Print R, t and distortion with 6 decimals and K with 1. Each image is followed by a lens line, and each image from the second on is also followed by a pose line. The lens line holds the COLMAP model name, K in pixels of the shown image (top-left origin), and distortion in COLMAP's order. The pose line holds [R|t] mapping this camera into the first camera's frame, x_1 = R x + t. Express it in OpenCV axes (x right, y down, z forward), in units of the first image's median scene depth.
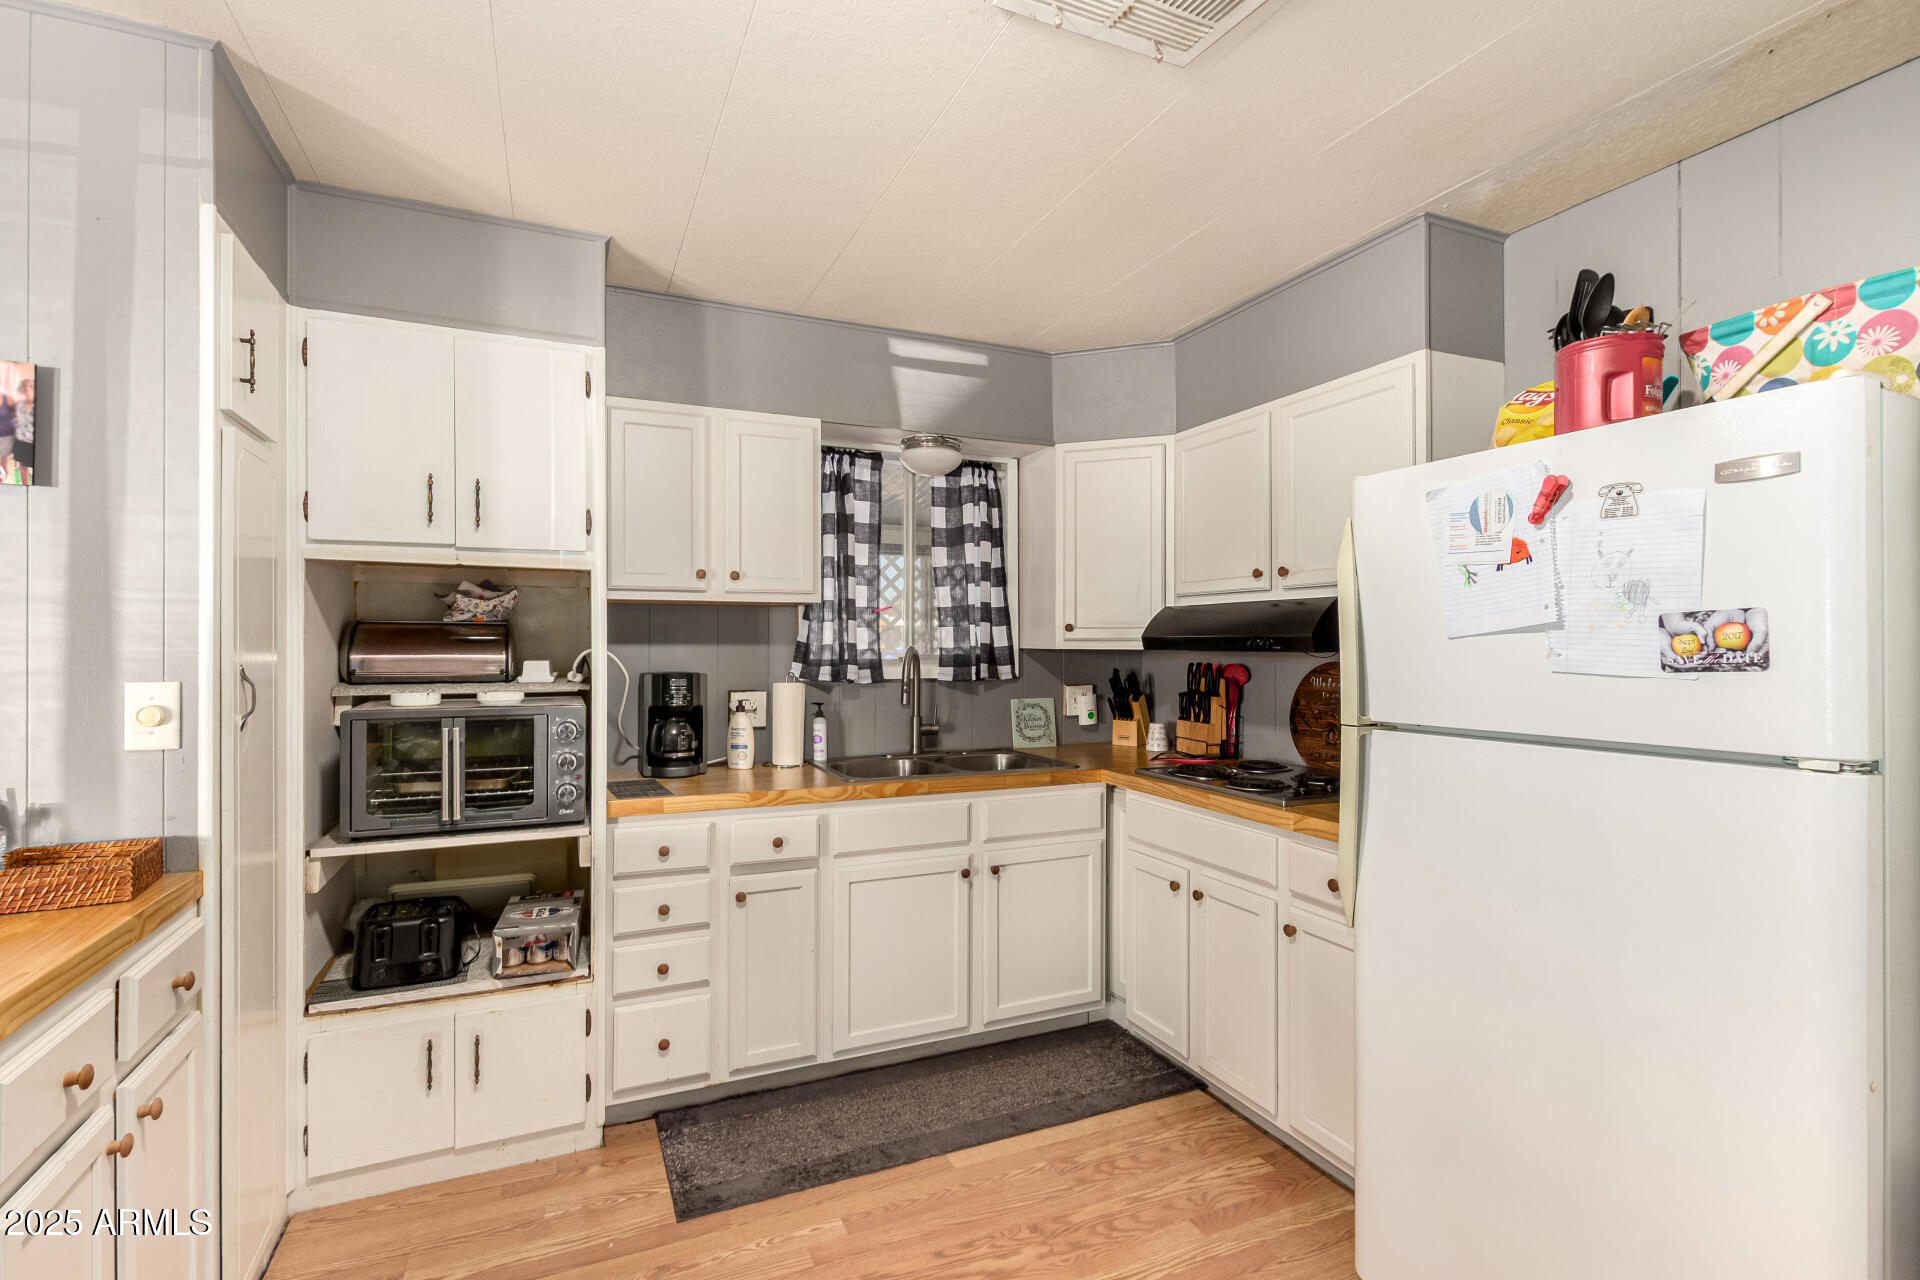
lens RADIAL K [[874.4, 0, 950.3], [0, 874.4, 643.7], [0, 0, 1]] dist [0.002728, 0.000178]
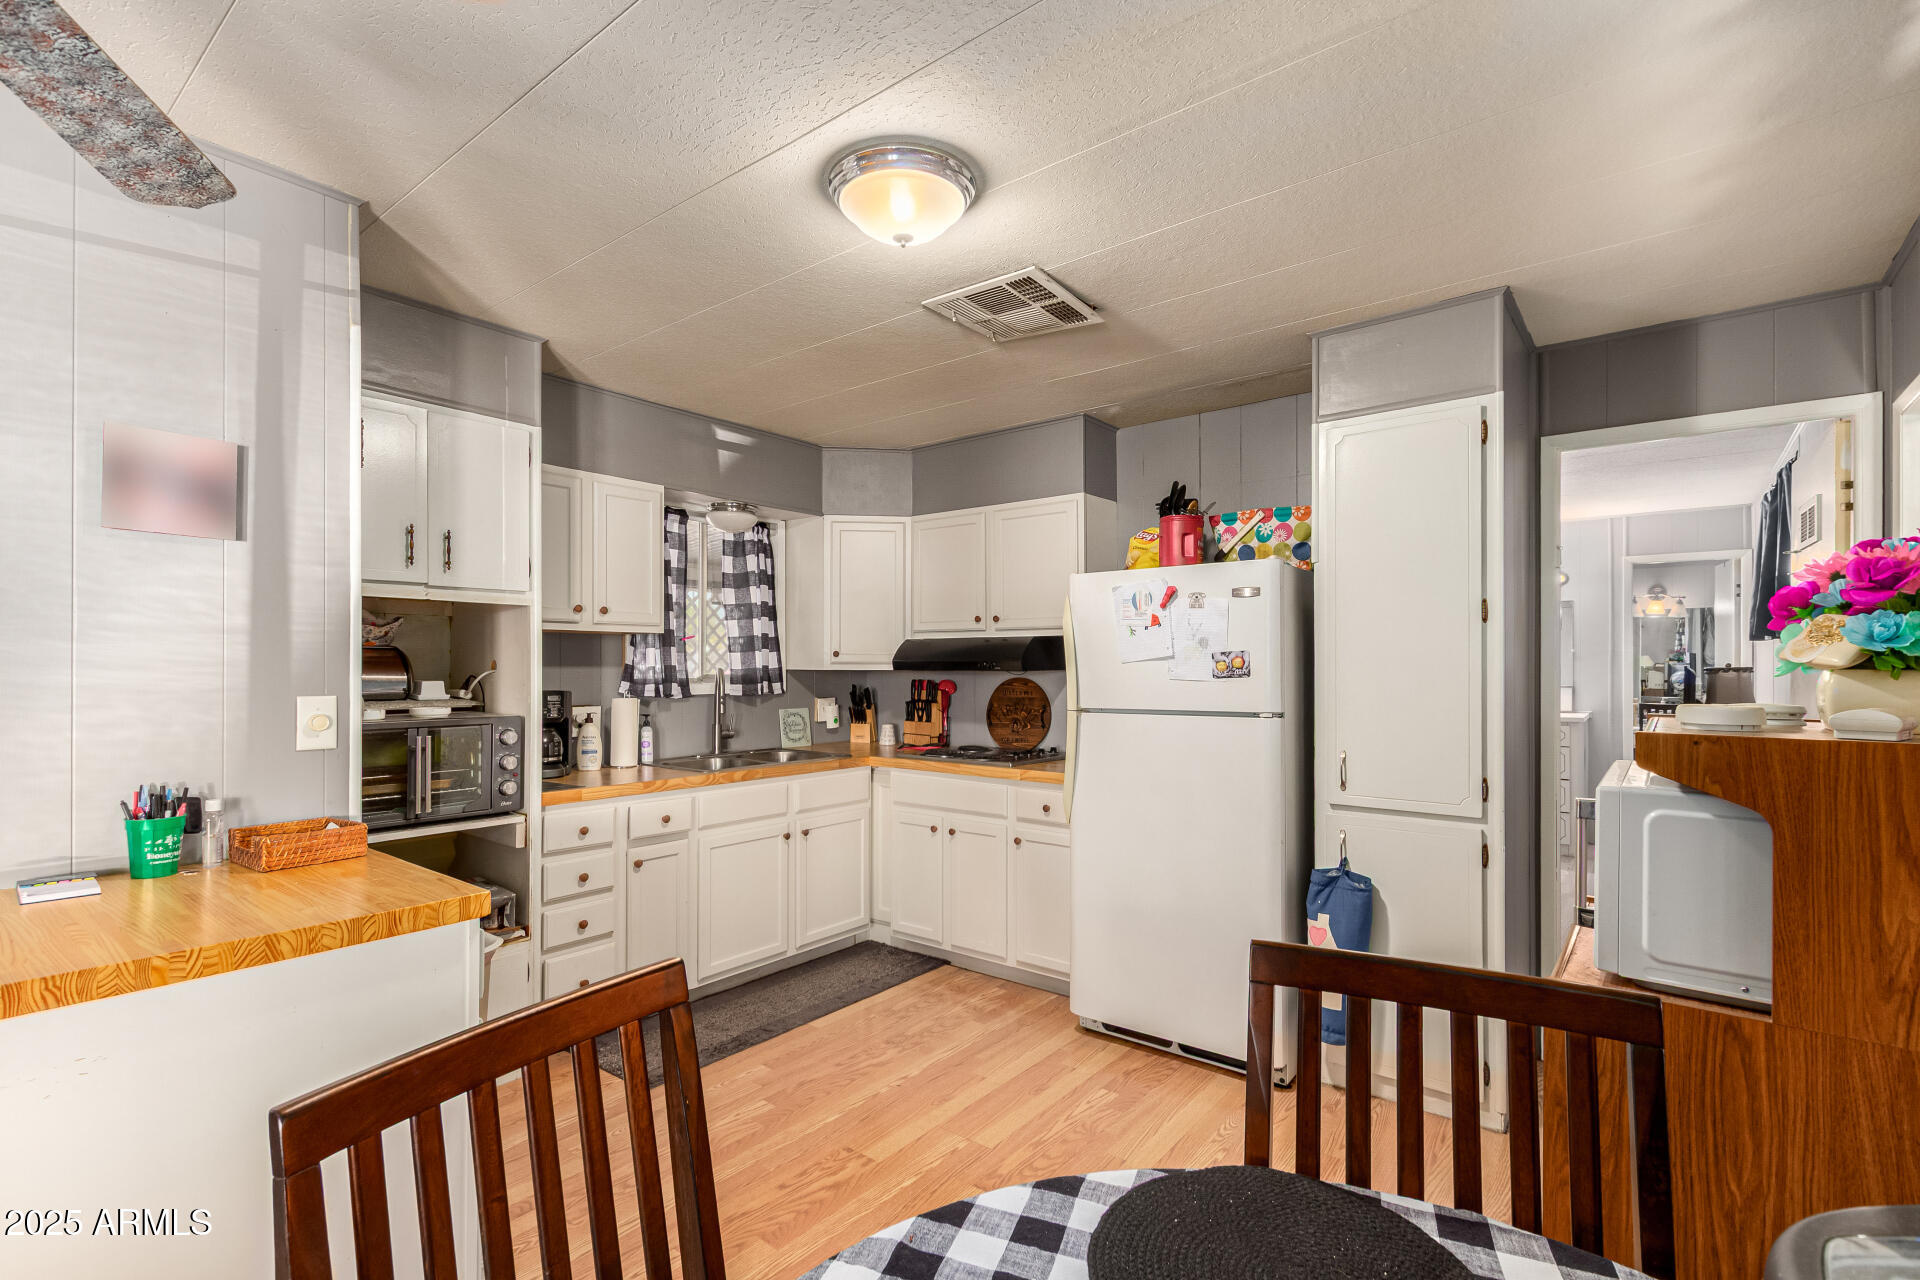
lens RADIAL K [[867.2, 0, 964.7], [0, 867.2, 662.8], [0, 0, 1]] dist [0.002328, 0.000265]
pose [[0.882341, 0.001387, 0.470609, -0.330662], [0.000134, 0.999995, -0.003197, -0.000267], [-0.470611, 0.002884, 0.882336, -0.275564]]
